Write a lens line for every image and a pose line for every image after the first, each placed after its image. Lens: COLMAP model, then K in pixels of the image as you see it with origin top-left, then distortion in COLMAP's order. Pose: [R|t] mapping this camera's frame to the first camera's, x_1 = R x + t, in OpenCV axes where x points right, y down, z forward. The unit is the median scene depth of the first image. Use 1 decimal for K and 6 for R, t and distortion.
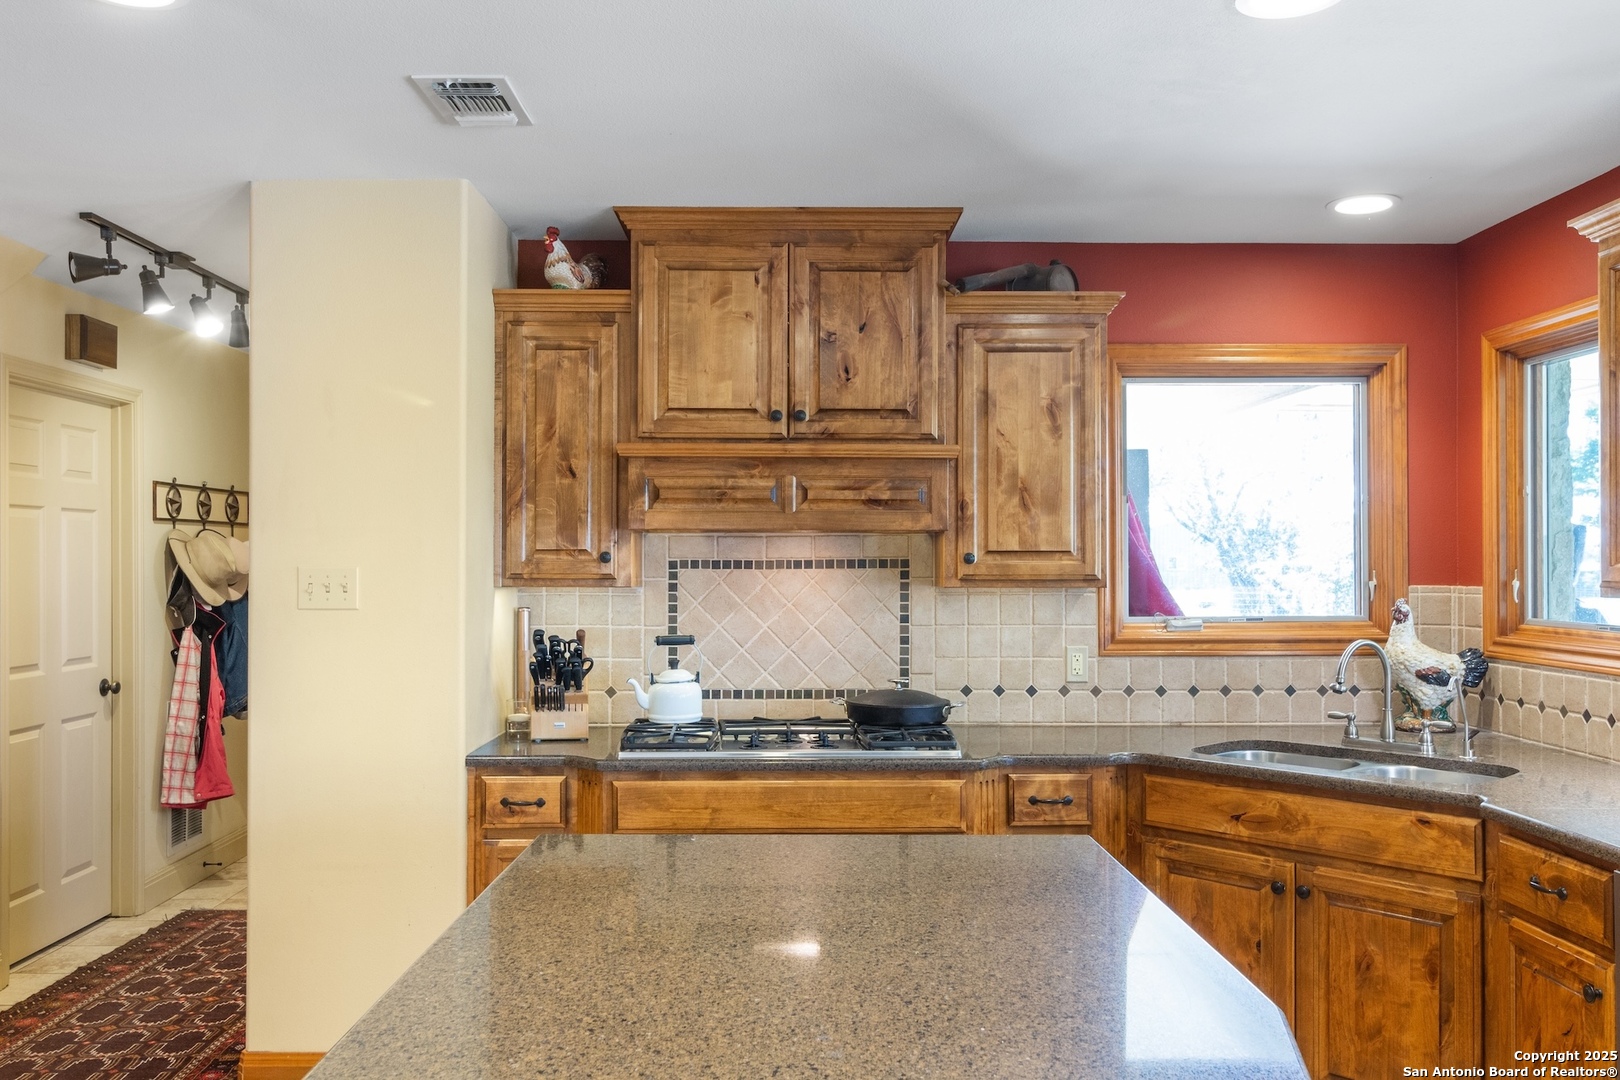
lens RADIAL K [[1295.1, 0, 811.3], [0, 1295.1, 562.6], [0, 0, 1]] dist [0.002015, 0.003095]
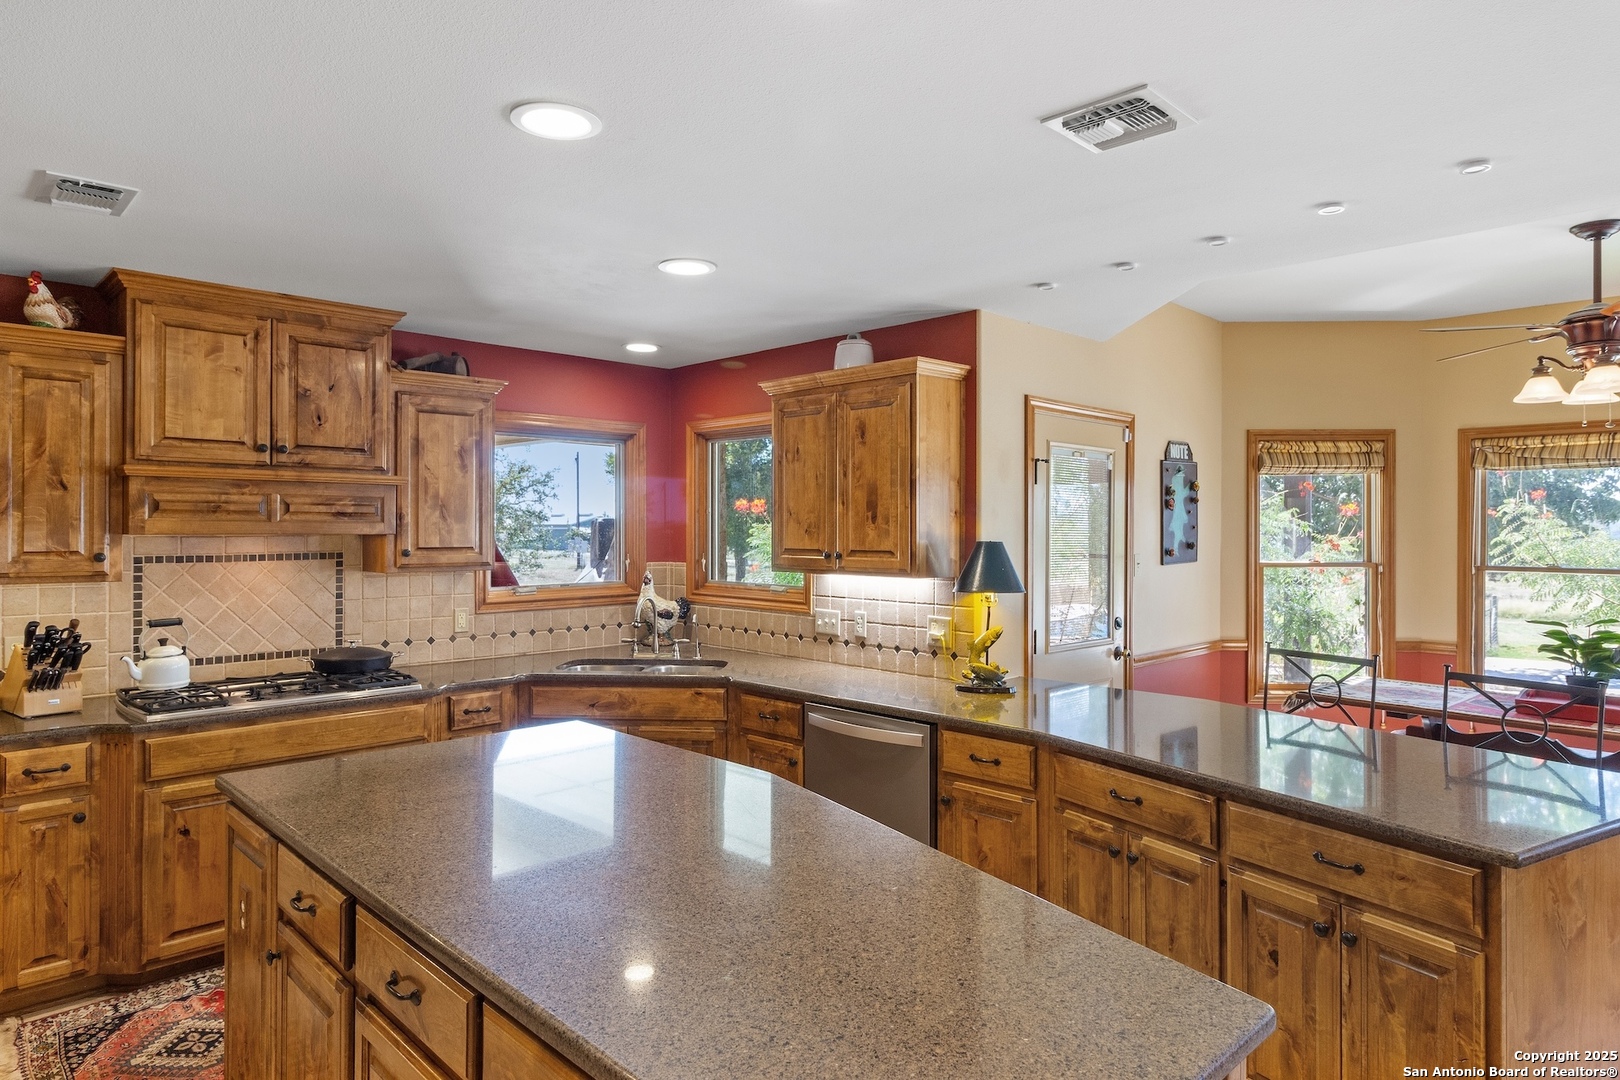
lens RADIAL K [[967.0, 0, 810.0], [0, 967.0, 540.0], [0, 0, 1]] dist [0.000045, -0.000302]
pose [[0.725065, -0.008035, 0.688634, -0.298337], [-0.001422, 0.999912, 0.013164, -0.032869], [-0.688679, -0.010523, 0.724990, -0.101034]]
